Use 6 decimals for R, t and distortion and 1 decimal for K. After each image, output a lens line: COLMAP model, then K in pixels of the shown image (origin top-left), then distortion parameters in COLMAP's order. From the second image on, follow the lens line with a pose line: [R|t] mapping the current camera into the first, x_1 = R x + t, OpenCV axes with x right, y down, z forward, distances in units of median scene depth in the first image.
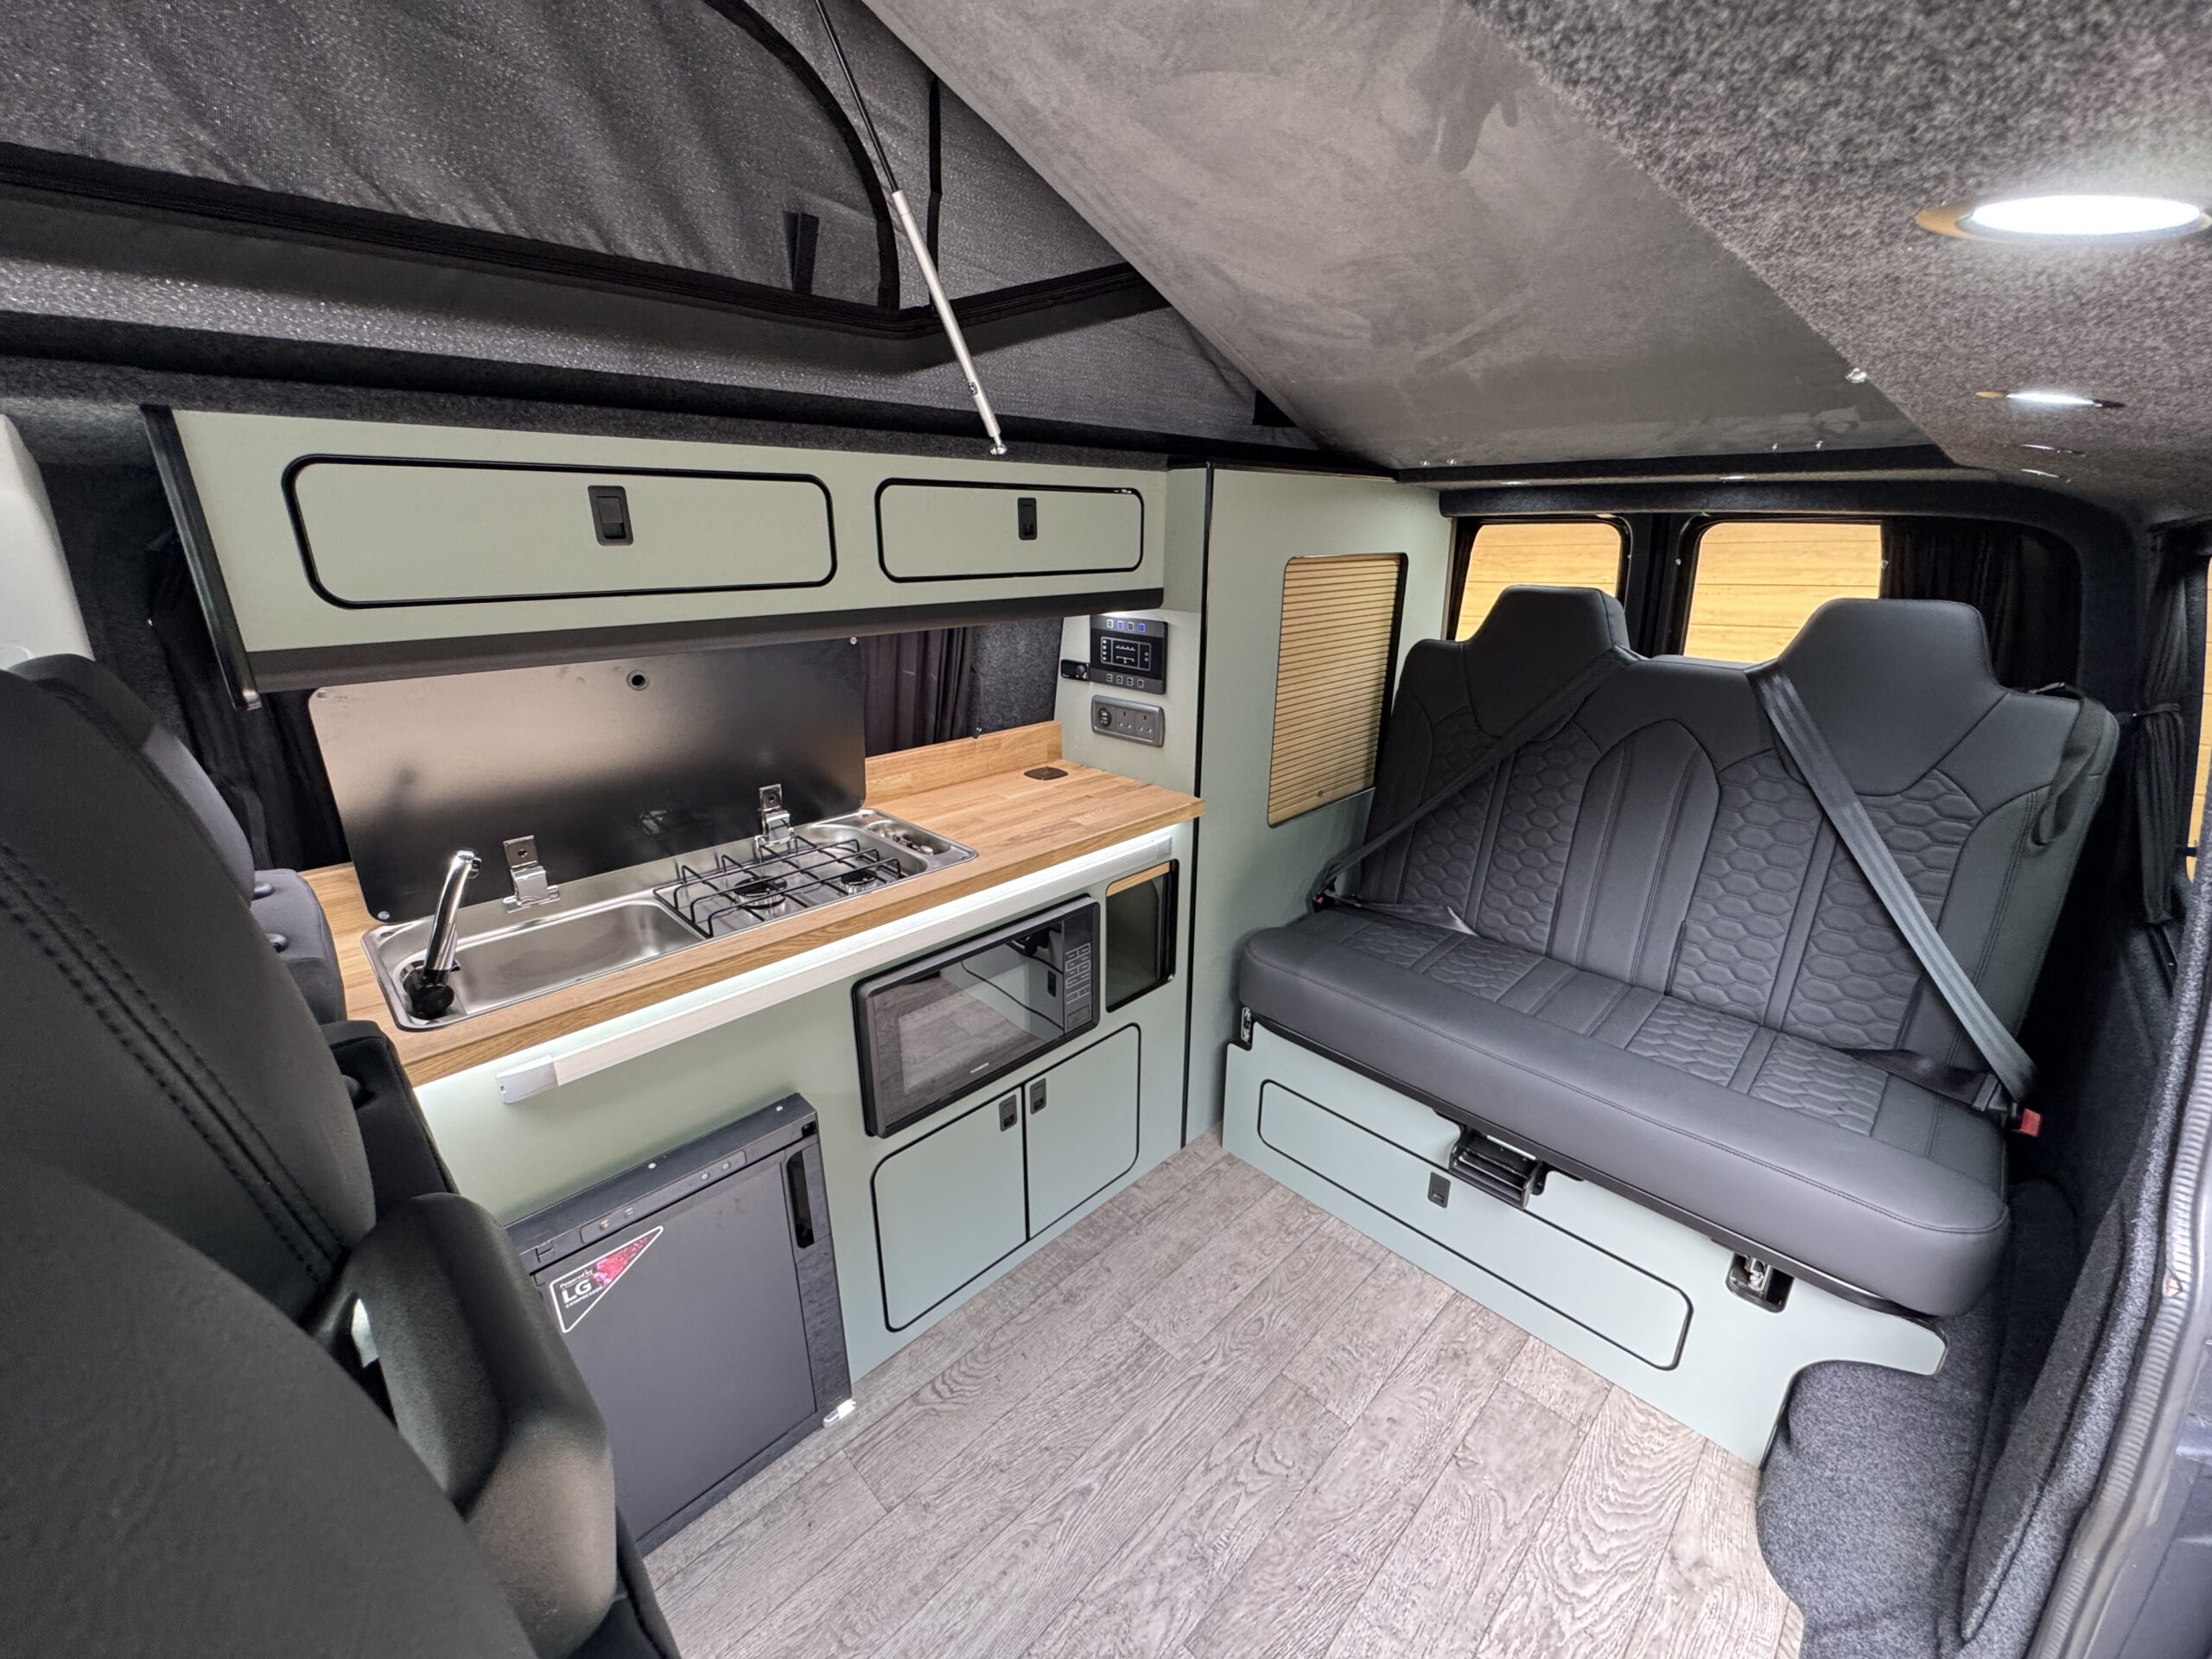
lens RADIAL K [[889.7, 0, 1106.0], [0, 889.7, 829.5], [0, 0, 1]] dist [0.000407, 0.000267]
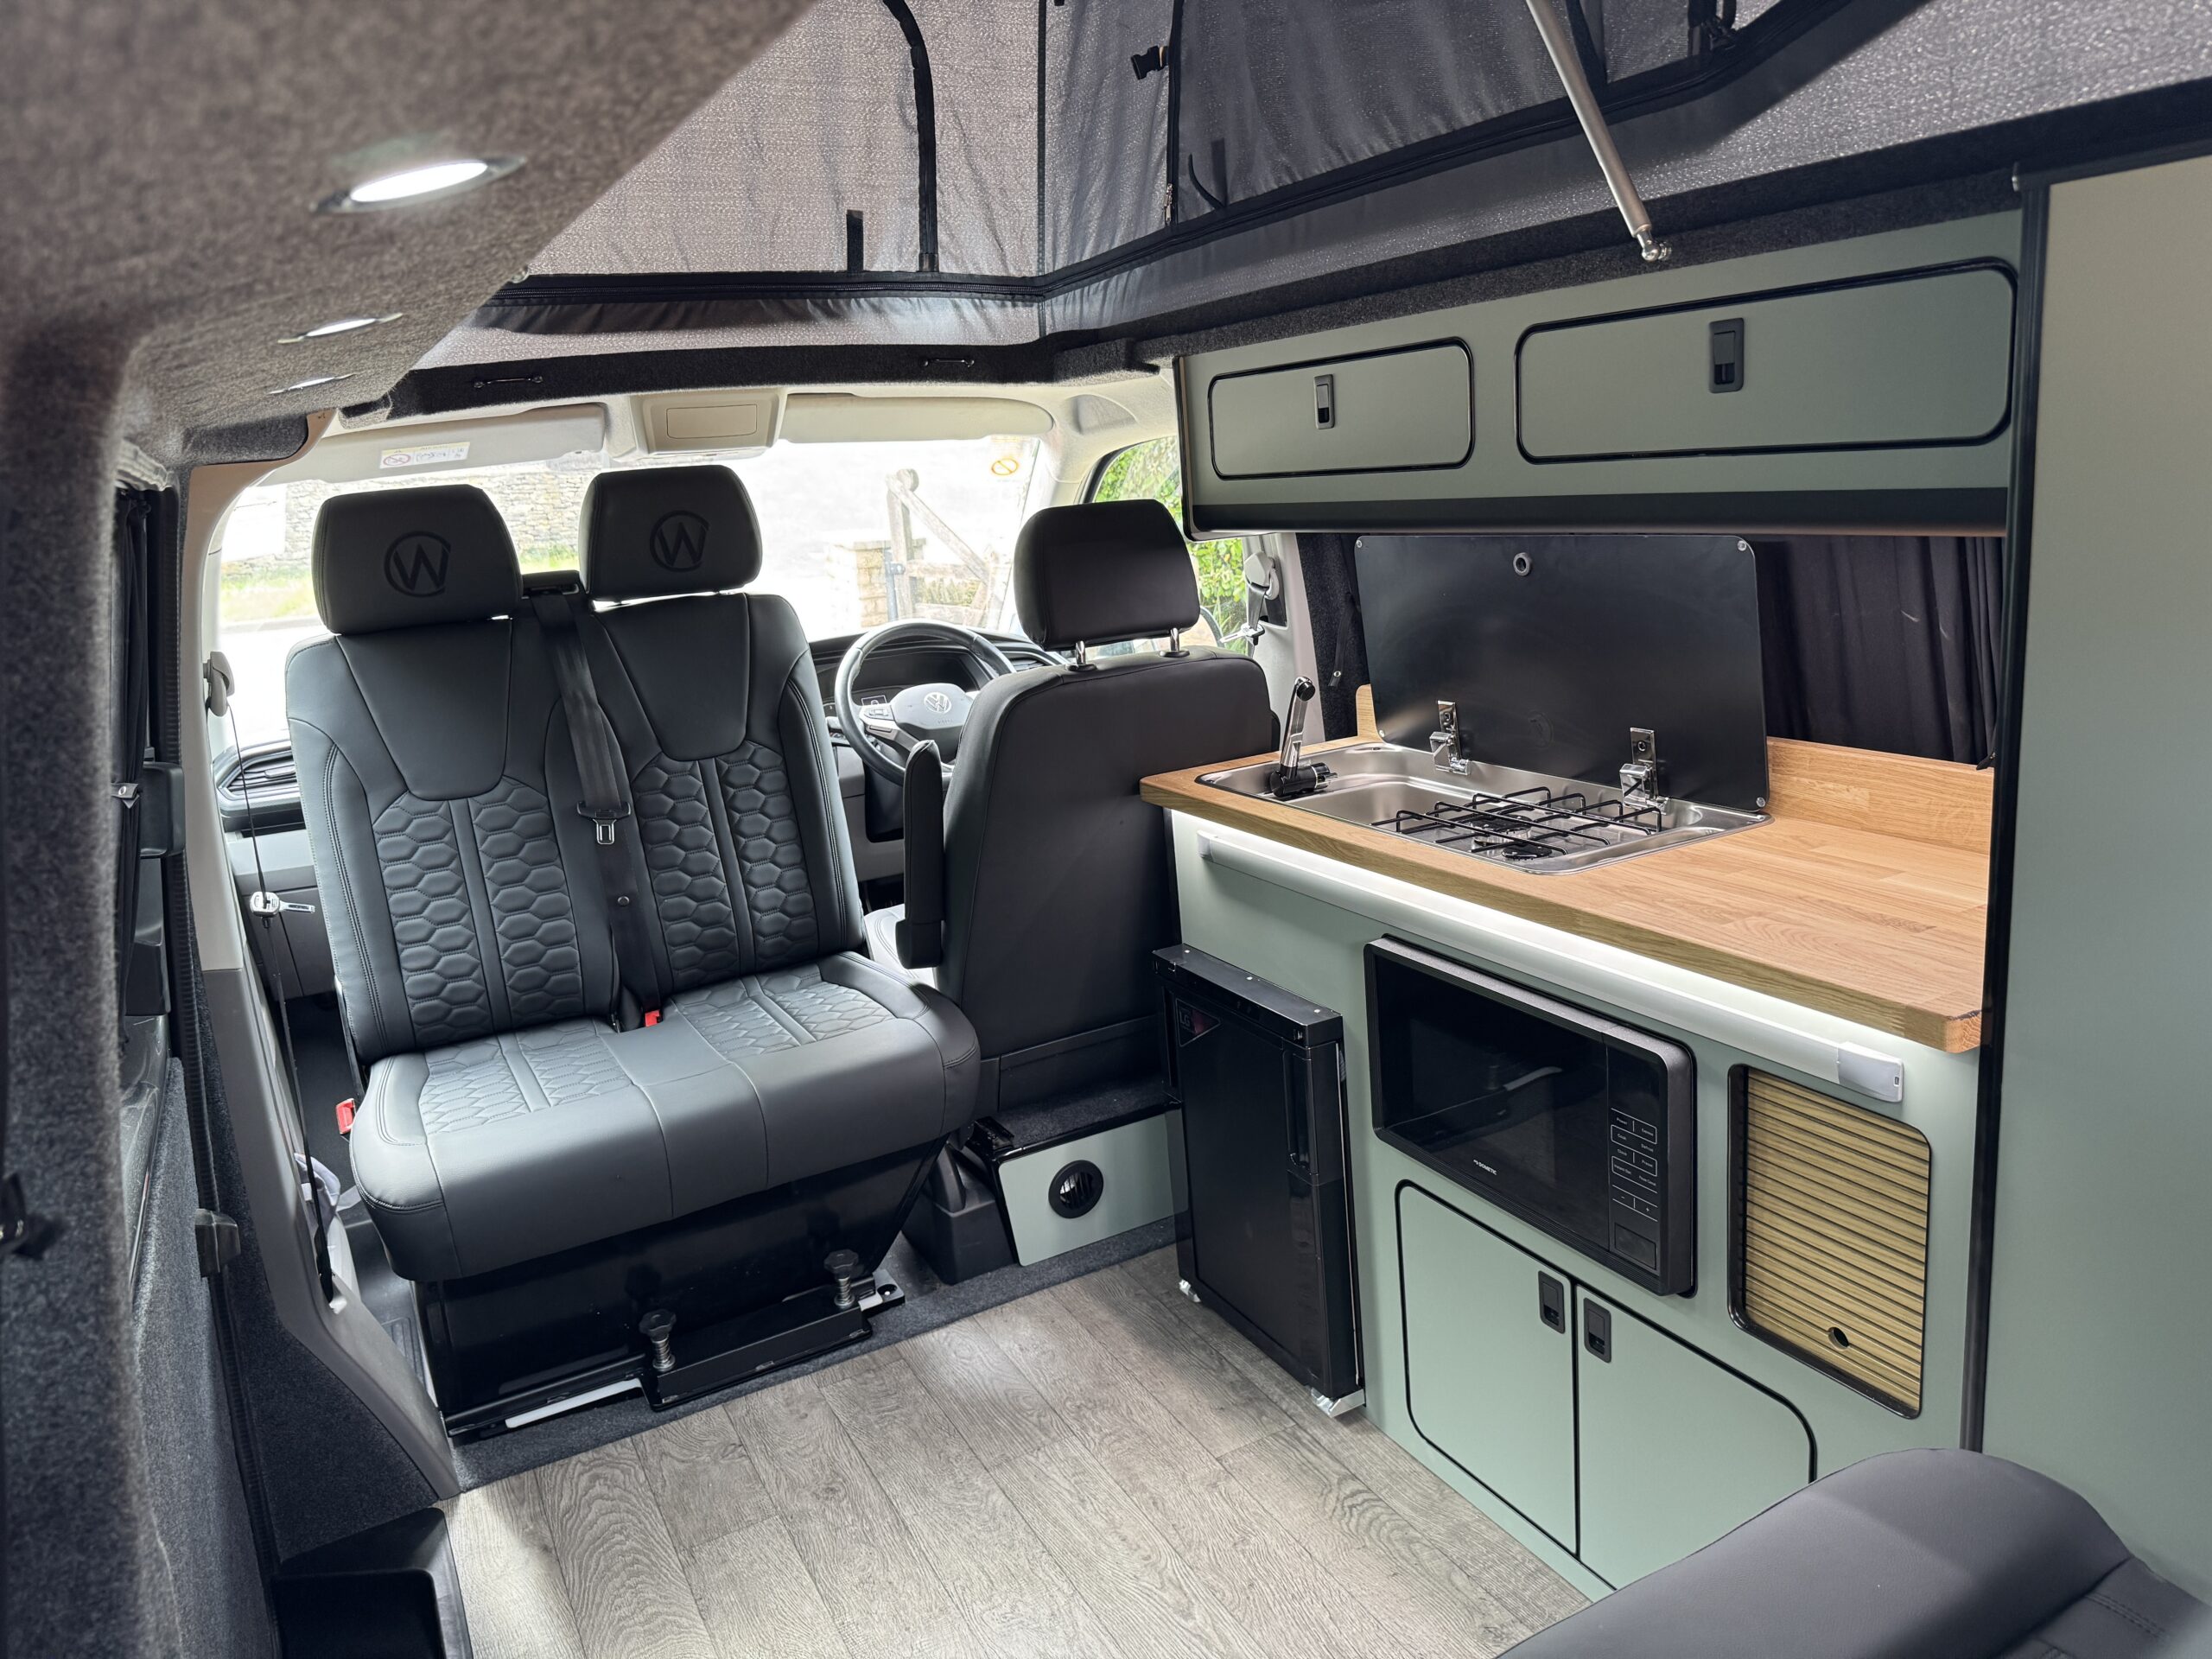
lens RADIAL K [[1511.1, 0, 1101.0], [0, 1511.1, 820.4], [0, 0, 1]] dist [0.120481, -0.262515]
pose [[-0.282754, 0.246753, -0.926911, 0.953608], [-0.236484, 0.918582, 0.316675, -0.276195], [0.929584, 0.308740, -0.201380, 0.868211]]
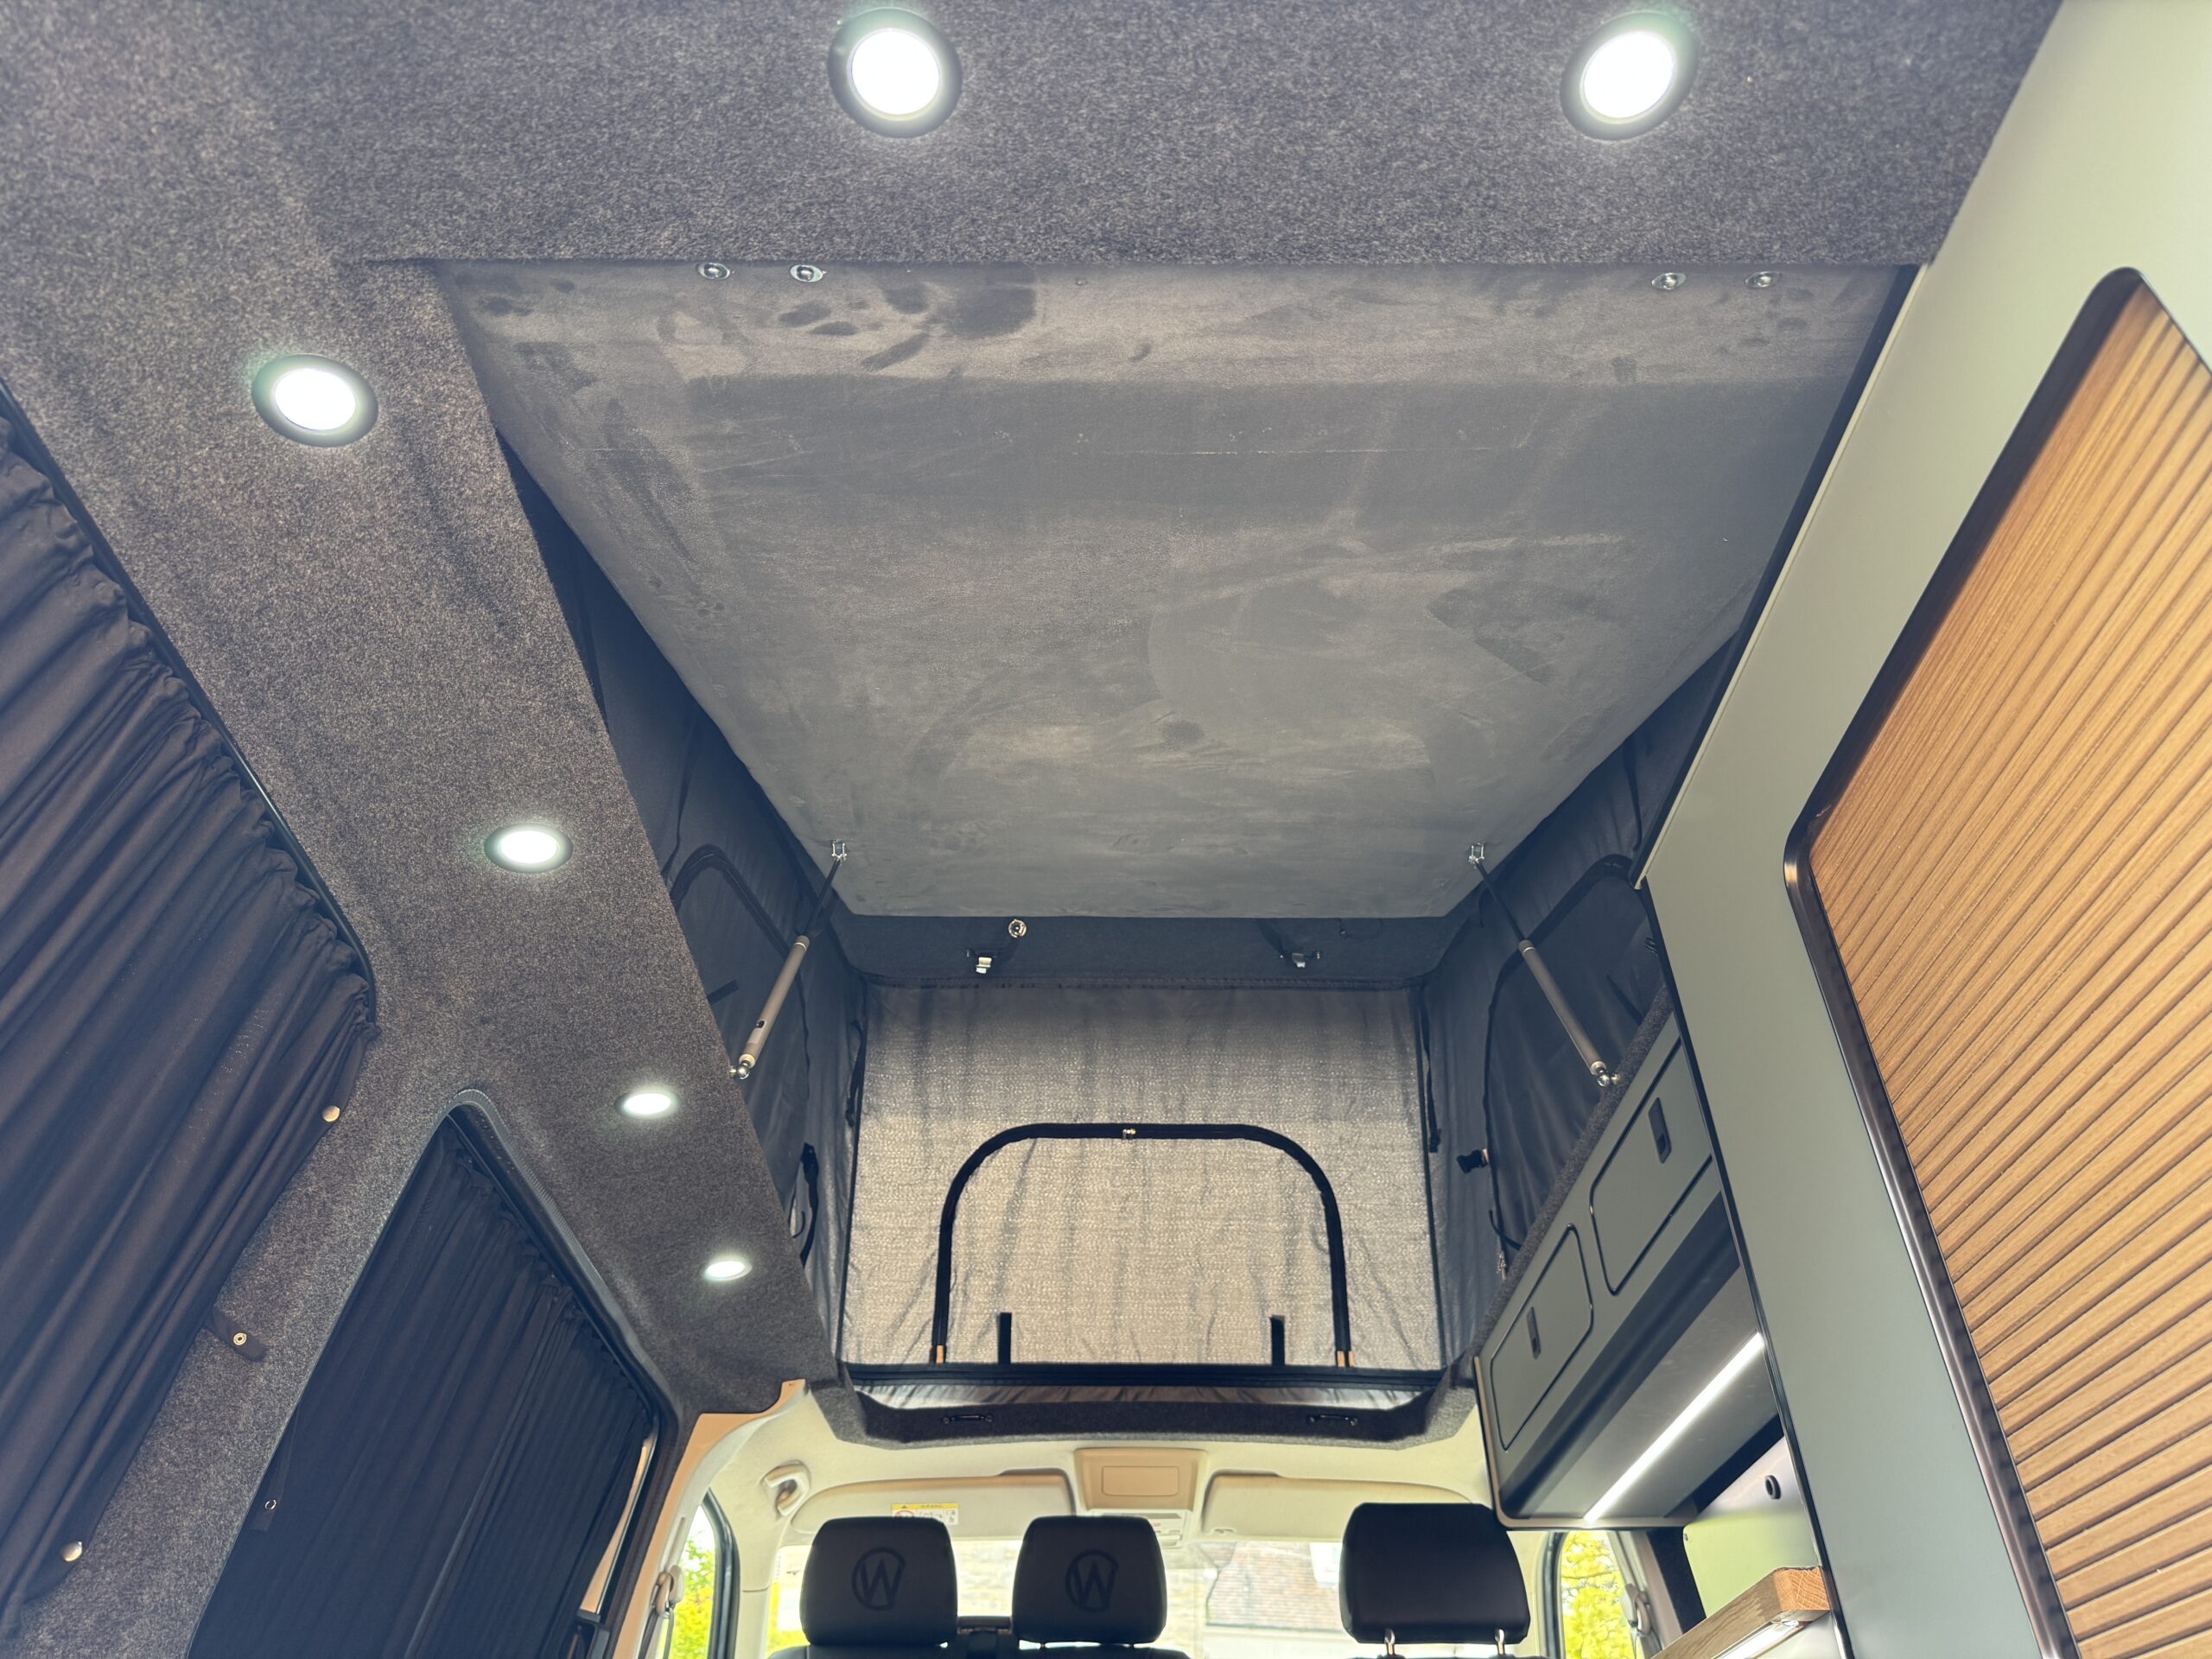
lens RADIAL K [[1511.1, 0, 1101.0], [0, 1511.1, 820.4], [0, 0, 1]] dist [0.120481, -0.262515]
pose [[-0.710250, -0.445534, -0.545019, 0.903779], [-0.232515, 0.879253, -0.415753, 0.025362], [0.664442, -0.168564, -0.728082, 1.518514]]
